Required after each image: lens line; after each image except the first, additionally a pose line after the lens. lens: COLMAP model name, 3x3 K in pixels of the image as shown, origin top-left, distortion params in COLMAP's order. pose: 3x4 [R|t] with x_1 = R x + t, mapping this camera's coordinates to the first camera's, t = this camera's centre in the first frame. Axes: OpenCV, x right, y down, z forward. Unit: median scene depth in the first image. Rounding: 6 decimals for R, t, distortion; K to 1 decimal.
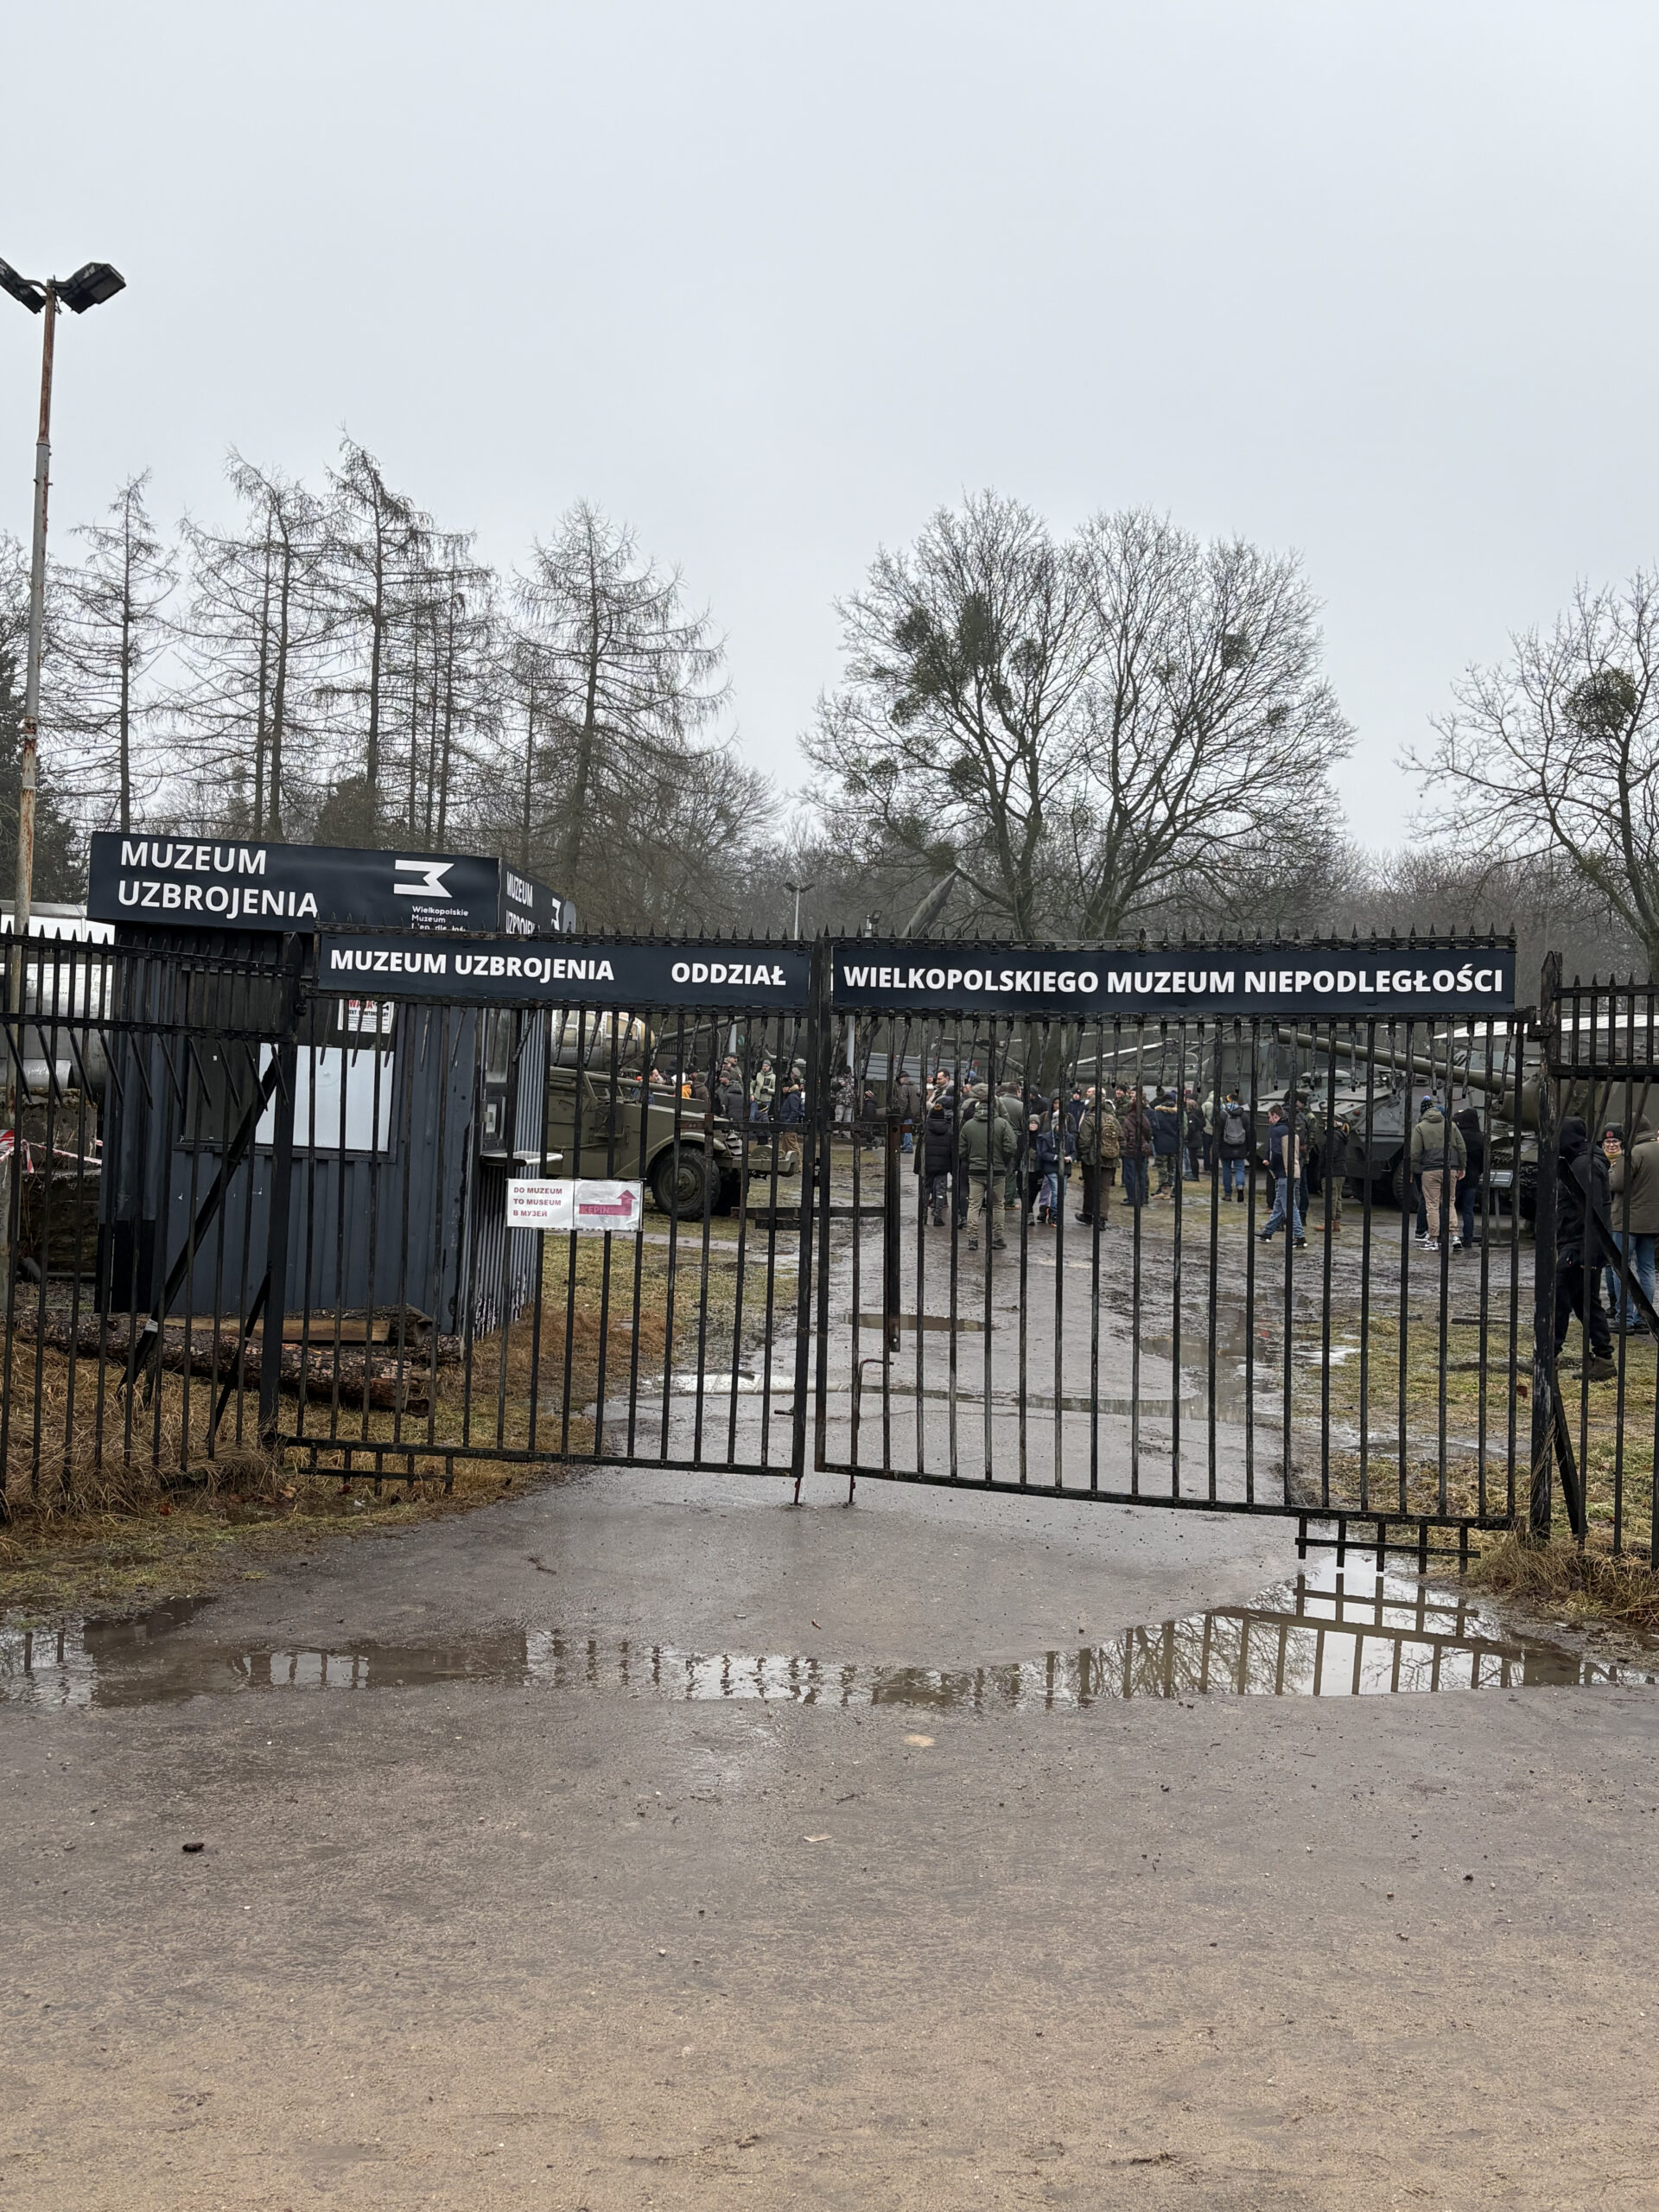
lens RADIAL K [[1902.8, 0, 831.7], [0, 1902.8, 1106.1], [0, 0, 1]] dist [0.008205, 0.001299]
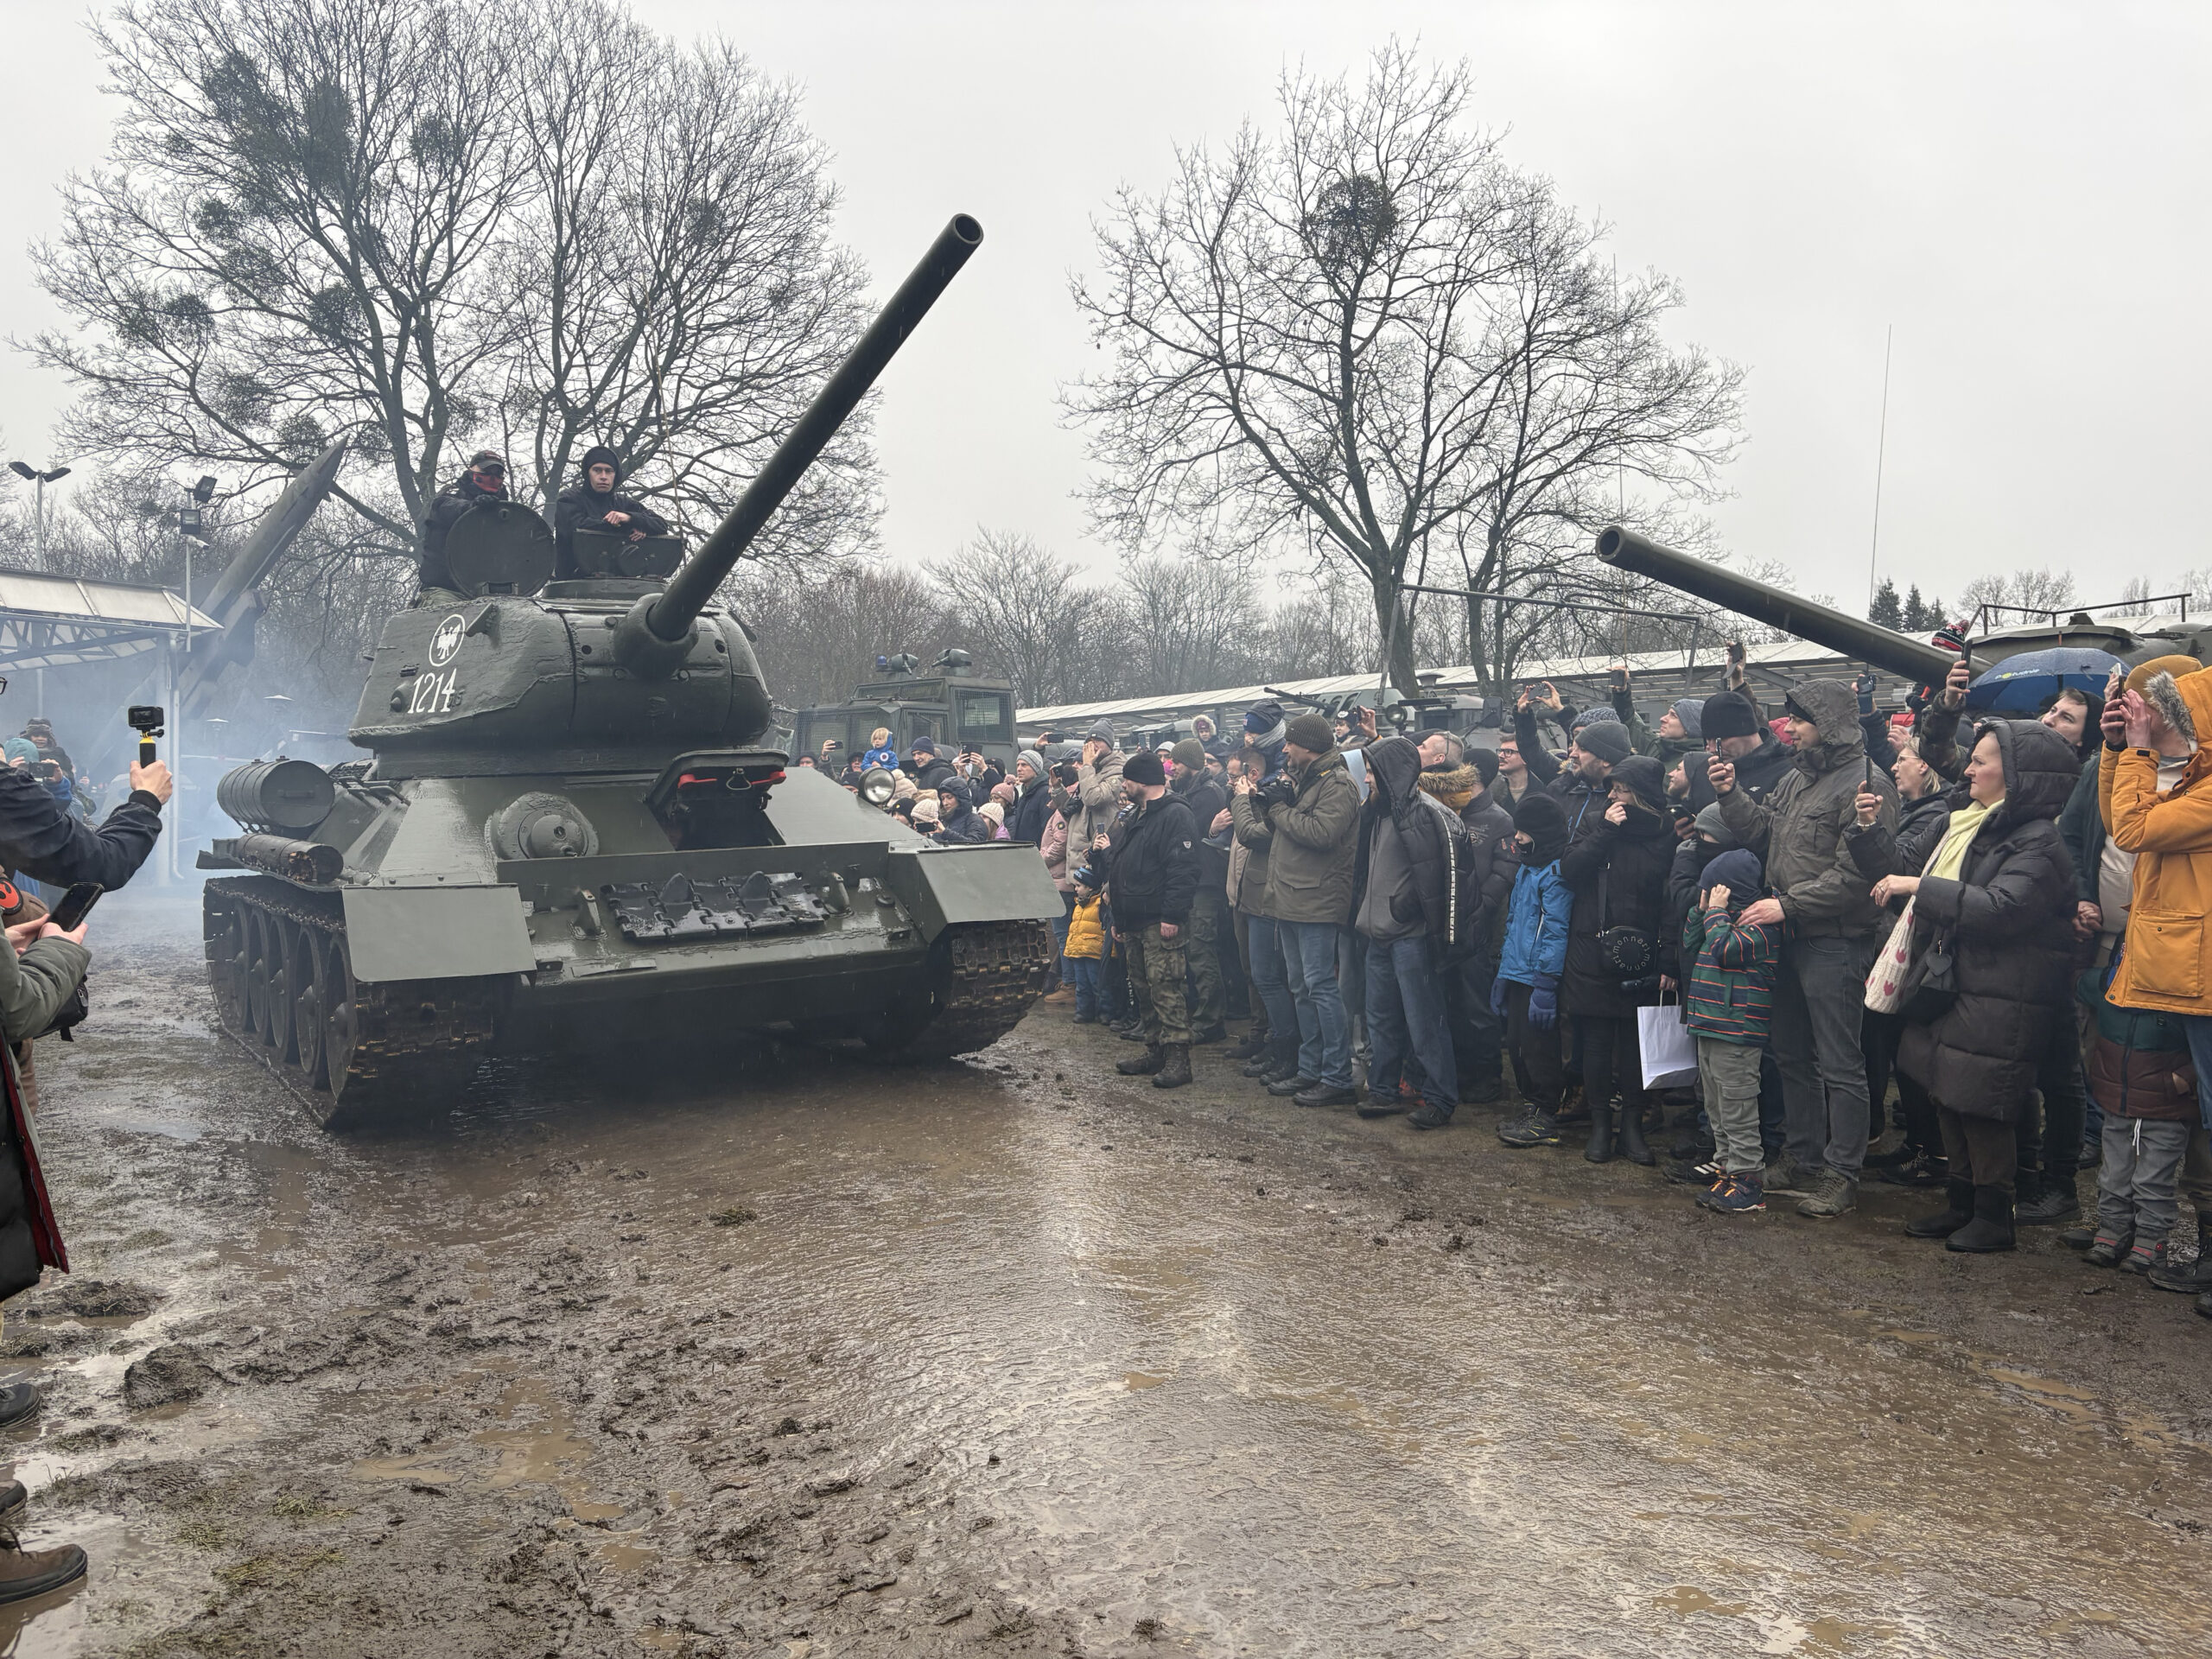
lens RADIAL K [[1647.6, 0, 1094.1], [0, 1647.6, 825.3], [0, 0, 1]] dist [0.037795, -0.041605]
pose [[0.856956, -0.030963, 0.514459, -0.004073], [0.037449, 0.999296, -0.002236, 0.009703], [-0.514028, 0.021182, 0.857512, 0.323585]]
